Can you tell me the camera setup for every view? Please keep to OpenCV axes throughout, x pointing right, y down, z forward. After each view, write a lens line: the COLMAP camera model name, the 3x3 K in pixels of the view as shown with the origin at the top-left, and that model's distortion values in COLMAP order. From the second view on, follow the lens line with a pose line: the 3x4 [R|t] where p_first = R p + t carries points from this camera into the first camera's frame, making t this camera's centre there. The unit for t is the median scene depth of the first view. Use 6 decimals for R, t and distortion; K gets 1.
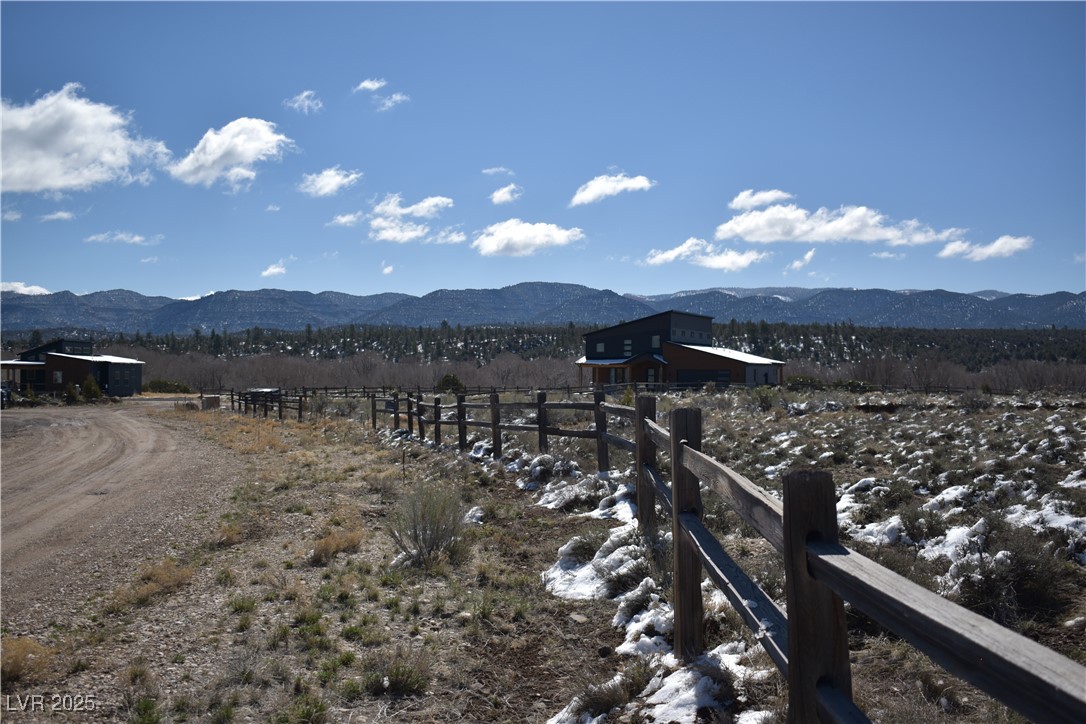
lens RADIAL K [[1144.0, 0, 543.5], [0, 1144.0, 358.2], [0, 0, 1]] dist [-0.067304, 0.000000]
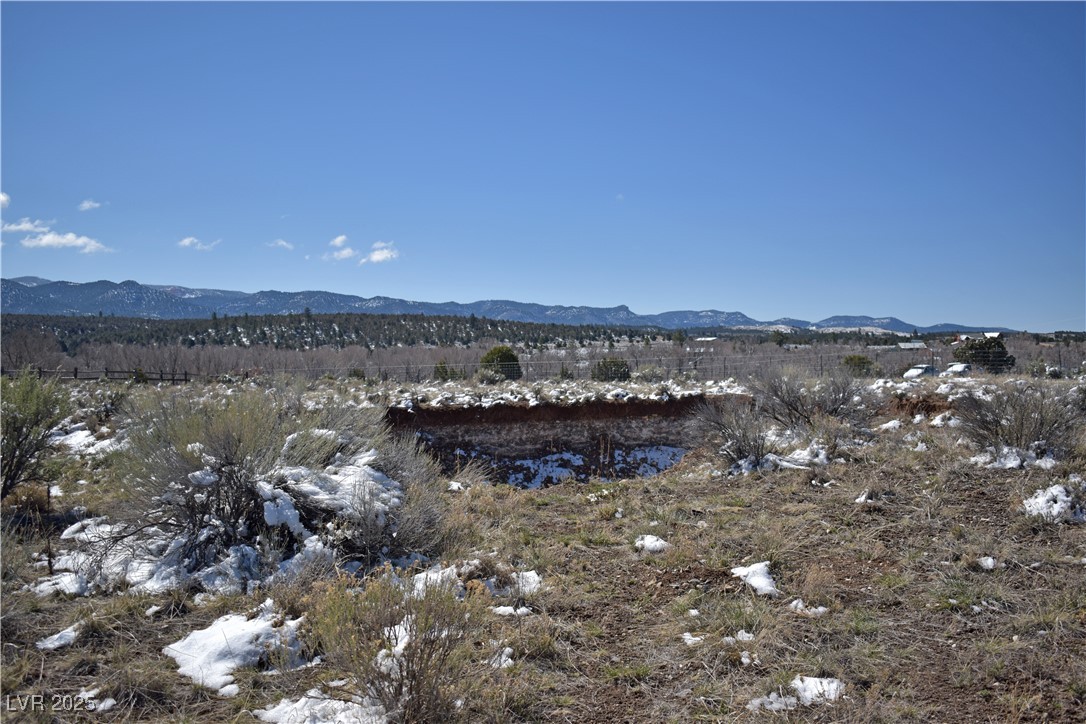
lens RADIAL K [[1144.0, 0, 541.9], [0, 1144.0, 359.6], [0, 0, 1]] dist [-0.067304, 0.000000]
pose [[0.695534, -0.008597, 0.718442, 0.299716], [-0.000062, 0.999928, 0.012026, 0.042099], [-0.718493, -0.008409, 0.695483, 1.697926]]
